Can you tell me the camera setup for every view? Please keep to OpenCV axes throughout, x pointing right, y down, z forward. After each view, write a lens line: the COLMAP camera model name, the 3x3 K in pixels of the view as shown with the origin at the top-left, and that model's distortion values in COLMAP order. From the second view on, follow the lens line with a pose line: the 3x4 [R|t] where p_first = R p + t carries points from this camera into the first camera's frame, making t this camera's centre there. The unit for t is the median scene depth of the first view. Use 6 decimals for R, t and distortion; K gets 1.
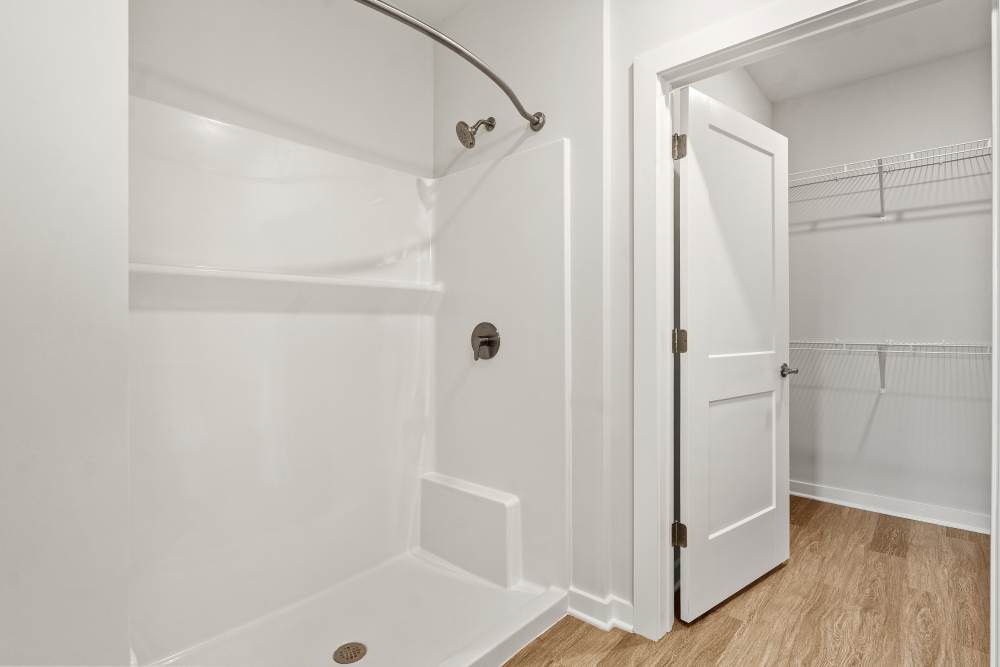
lens RADIAL K [[480.5, 0, 504.8], [0, 480.5, 330.4], [0, 0, 1]] dist [0.002002, 0.000206]
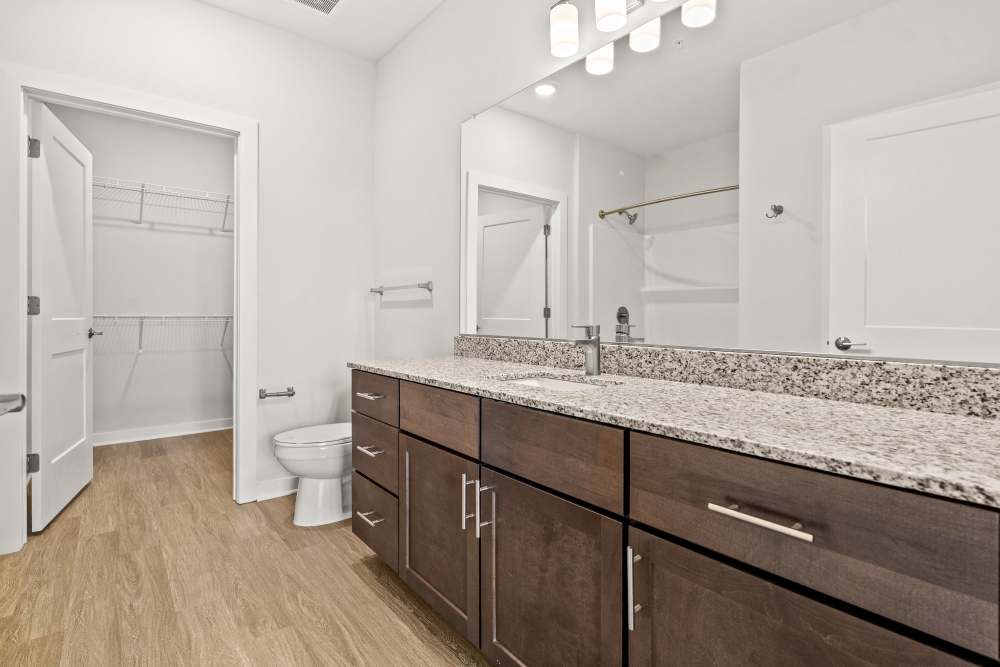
lens RADIAL K [[497.3, 0, 501.4], [0, 497.3, 326.4], [0, 0, 1]] dist [-0.000498, 0.000342]
pose [[0.171746, -0.011170, 0.985078, -0.593903], [-0.002095, 0.999929, 0.011704, 0.050692], [-0.985139, -0.004074, 0.171710, -0.349902]]
